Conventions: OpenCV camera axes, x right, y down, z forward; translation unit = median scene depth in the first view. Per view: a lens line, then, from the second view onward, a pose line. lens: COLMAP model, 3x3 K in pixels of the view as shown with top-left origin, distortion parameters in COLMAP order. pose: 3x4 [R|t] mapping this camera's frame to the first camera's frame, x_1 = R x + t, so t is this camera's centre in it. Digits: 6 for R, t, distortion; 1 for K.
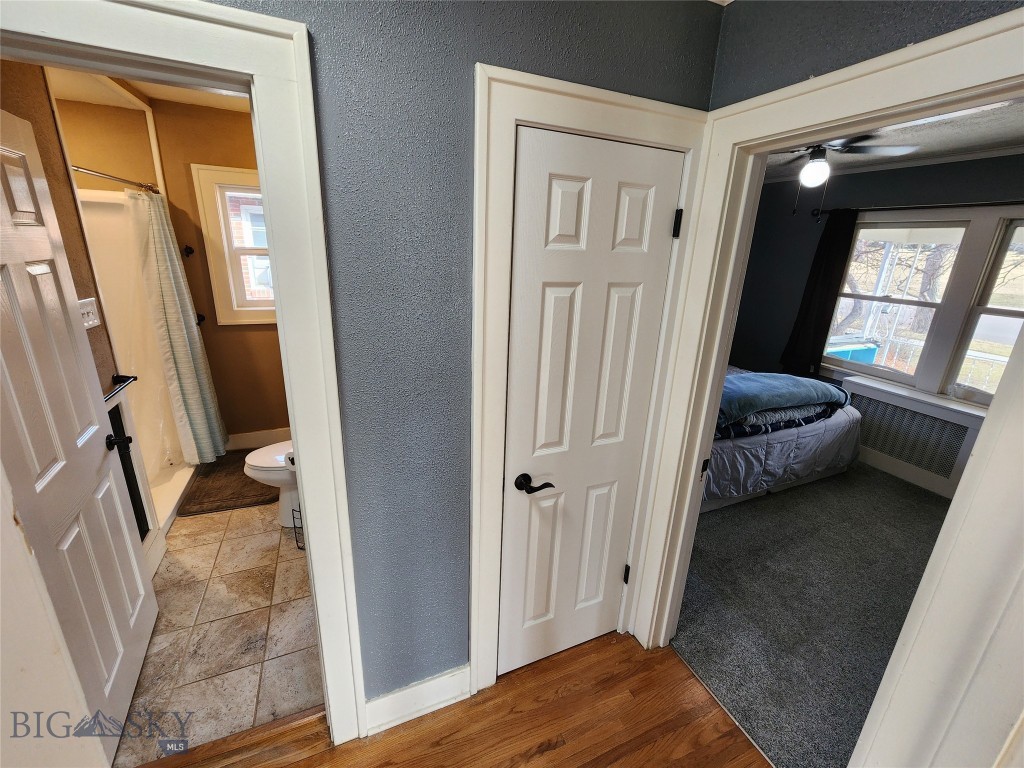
lens RADIAL K [[422.1, 0, 521.2], [0, 422.1, 377.6], [0, 0, 1]] dist [0.000113, 0.000117]
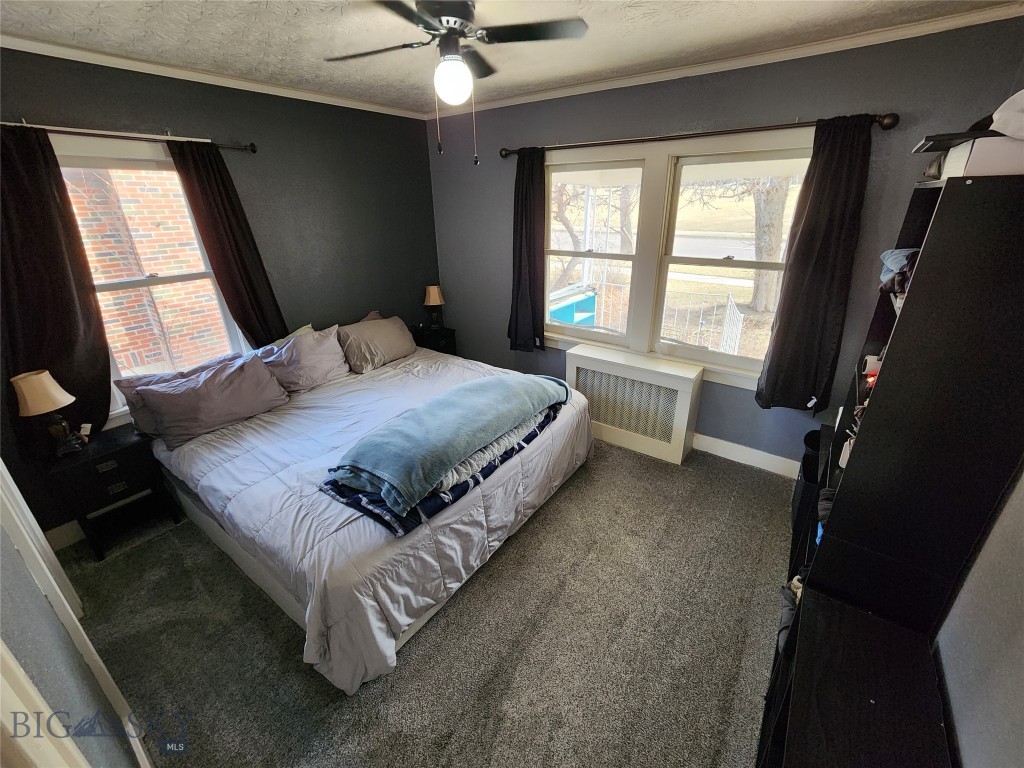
lens RADIAL K [[422.1, 0, 521.5], [0, 422.1, 379.6], [0, 0, 1]] dist [0.000113, 0.000117]
pose [[0.860081, -0.249151, 0.445179, 0.349614], [0.200797, 0.967524, 0.153552, -0.118037], [-0.468979, -0.042676, 0.882178, 0.337916]]
